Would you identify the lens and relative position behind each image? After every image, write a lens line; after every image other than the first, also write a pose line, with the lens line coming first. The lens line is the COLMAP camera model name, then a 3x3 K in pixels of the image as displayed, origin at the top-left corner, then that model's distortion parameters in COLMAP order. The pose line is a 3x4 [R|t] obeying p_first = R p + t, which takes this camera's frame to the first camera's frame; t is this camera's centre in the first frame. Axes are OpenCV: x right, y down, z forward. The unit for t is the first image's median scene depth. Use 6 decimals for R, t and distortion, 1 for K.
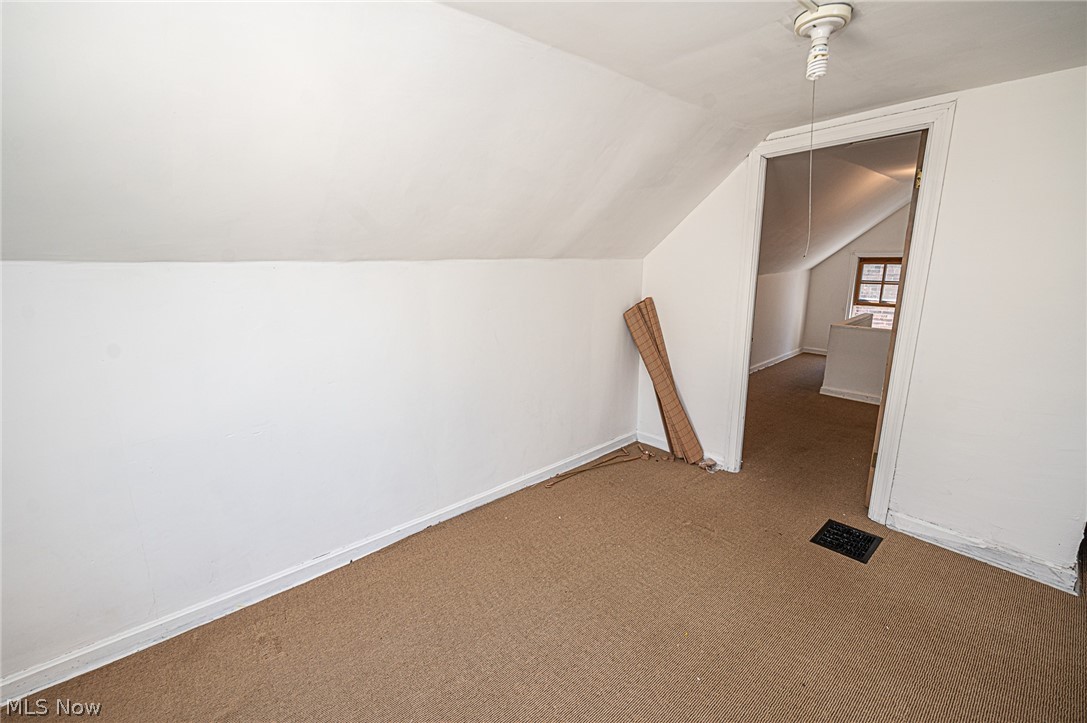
lens RADIAL K [[459.3, 0, 537.6], [0, 459.3, 362.3], [0, 0, 1]] dist [0.004020, -0.000390]
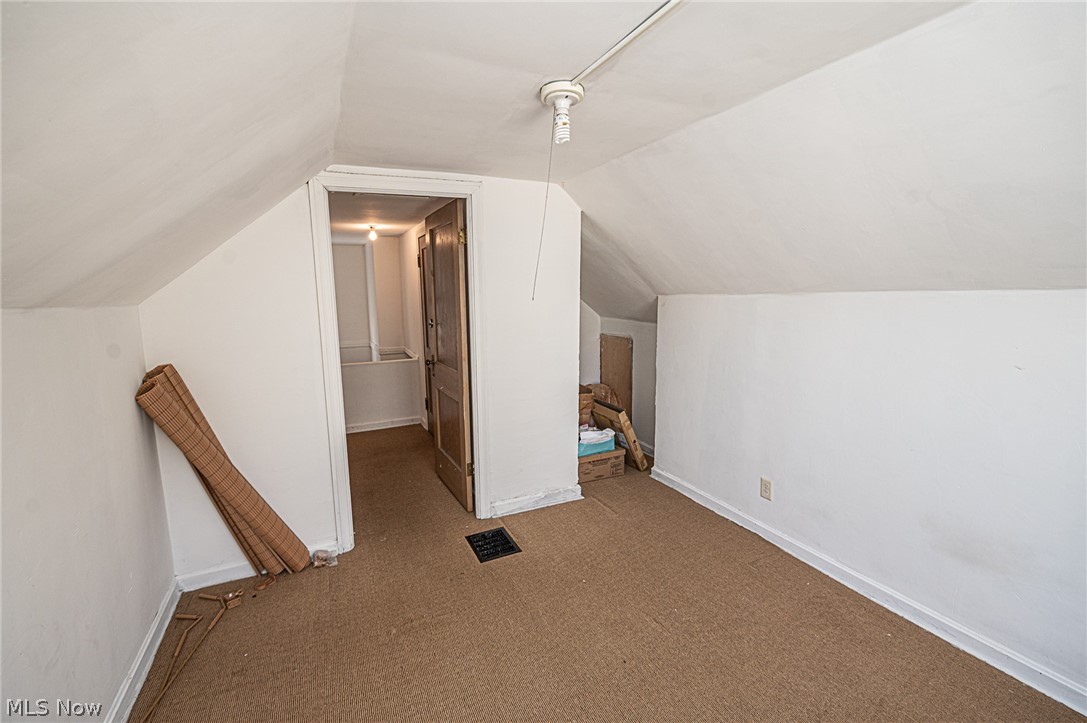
lens RADIAL K [[459.3, 0, 536.9], [0, 459.3, 359.7], [0, 0, 1]] dist [0.004020, -0.000390]
pose [[0.277848, -0.134479, 0.951165, -0.273436], [0.227774, 0.971139, 0.070767, -0.095214], [-0.933231, 0.196988, 0.300460, 0.410880]]
